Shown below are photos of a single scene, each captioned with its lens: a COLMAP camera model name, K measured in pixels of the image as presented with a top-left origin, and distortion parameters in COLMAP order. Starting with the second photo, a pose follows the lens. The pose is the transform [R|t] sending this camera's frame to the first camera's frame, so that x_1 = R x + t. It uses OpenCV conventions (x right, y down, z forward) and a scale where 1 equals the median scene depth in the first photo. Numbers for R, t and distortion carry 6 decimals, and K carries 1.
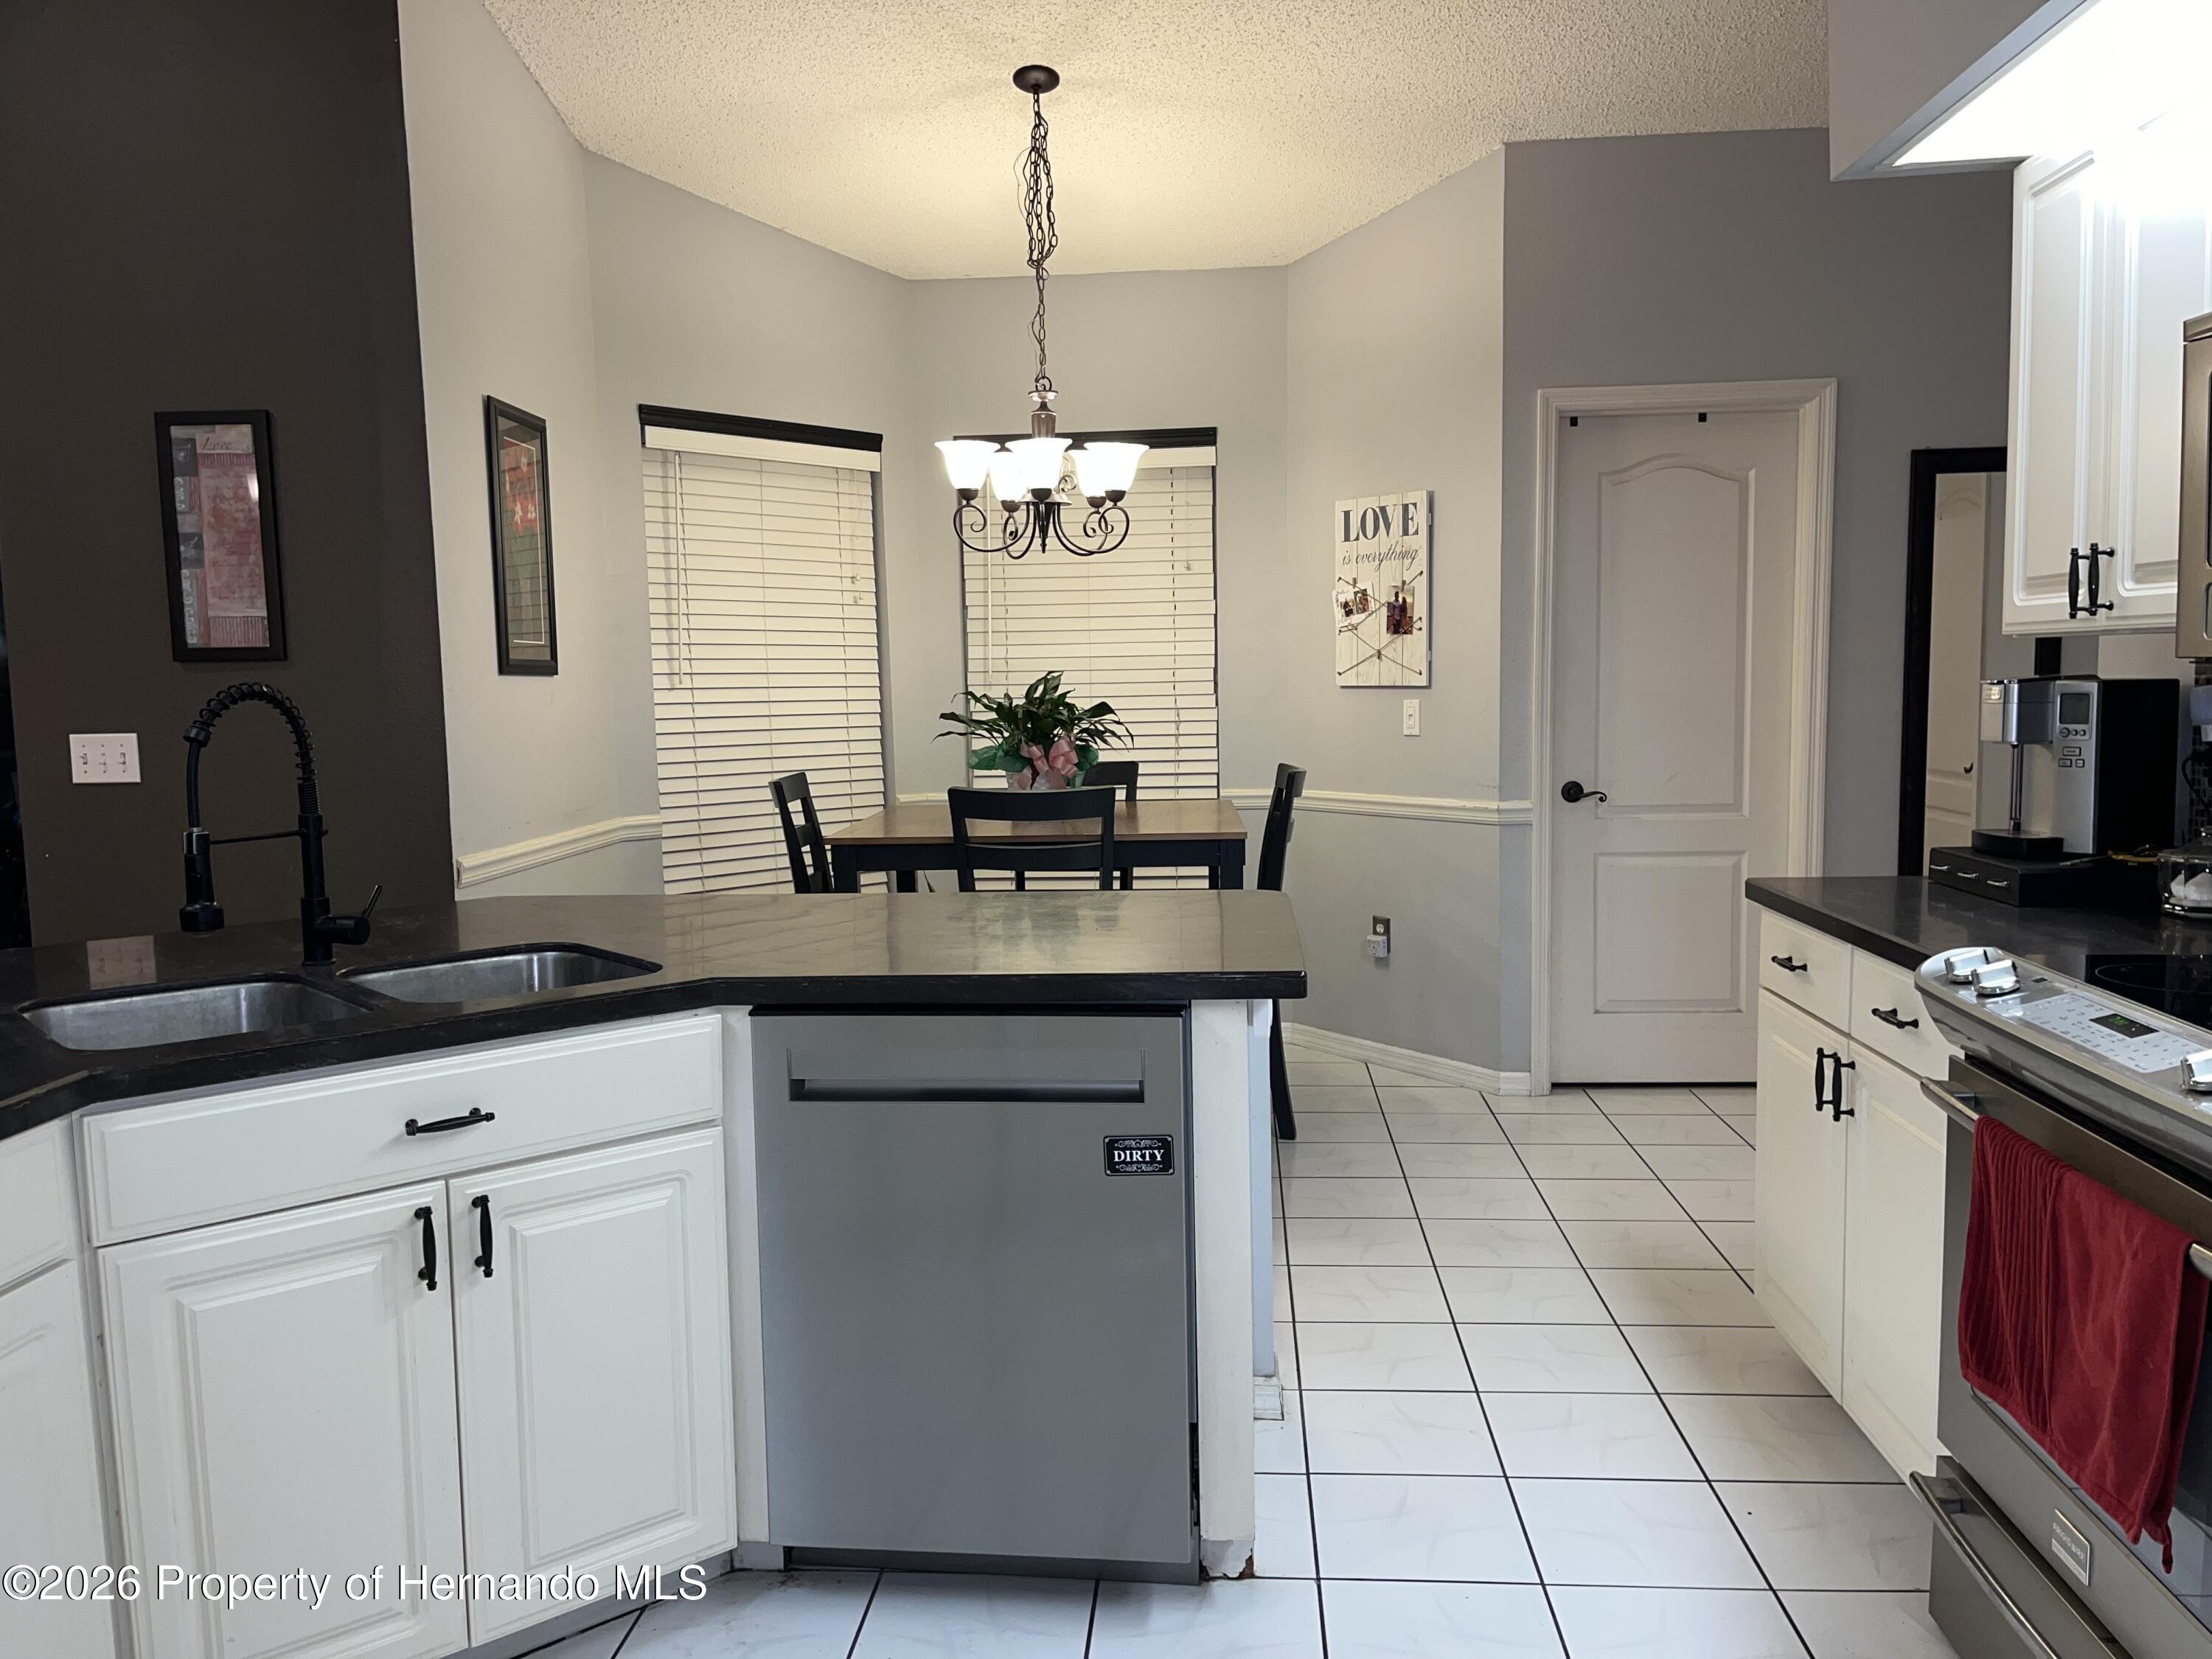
lens RADIAL K [[1675.3, 0, 1106.4], [0, 1675.3, 835.5], [0, 0, 1]] dist [0.064591, -0.099250]
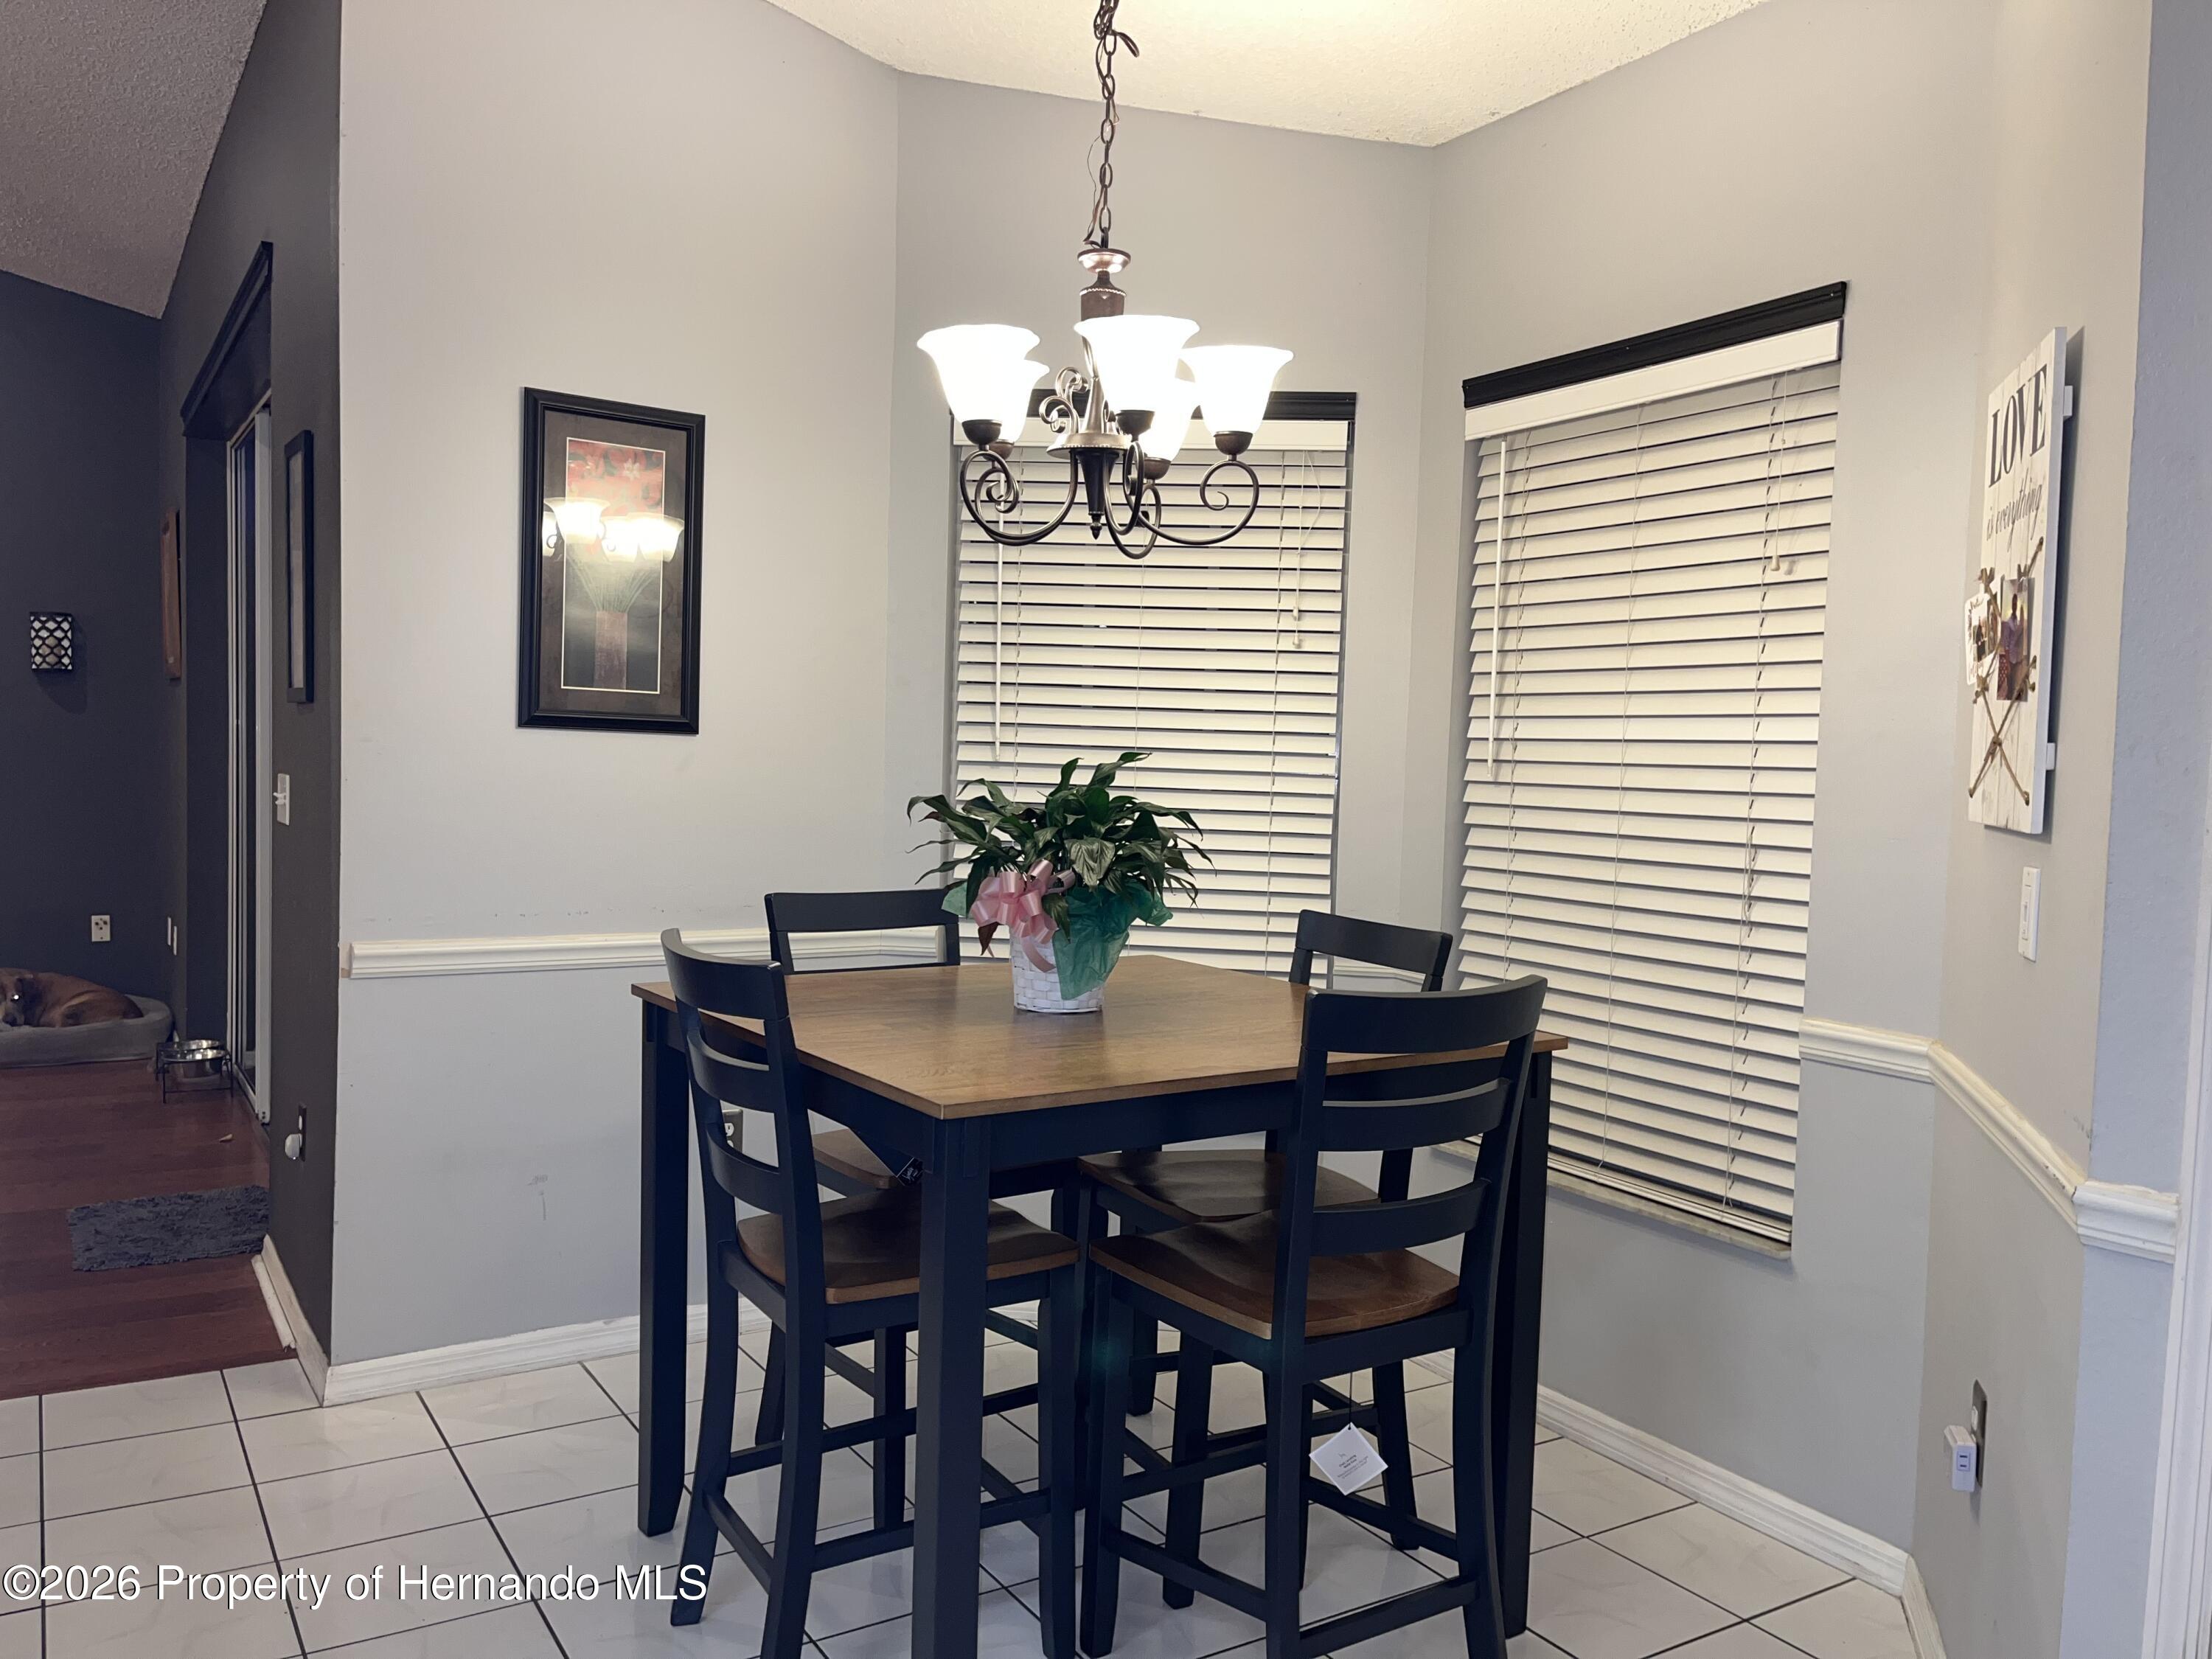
lens RADIAL K [[1675.3, 0, 1114.1], [0, 1675.3, 822.8], [0, 0, 1]] dist [0.064591, -0.099250]
pose [[0.609114, 0.065835, -0.790346, 0.366266], [-0.113018, 0.993583, -0.004338, -0.065801], [0.784989, 0.091965, 0.612646, 0.595538]]
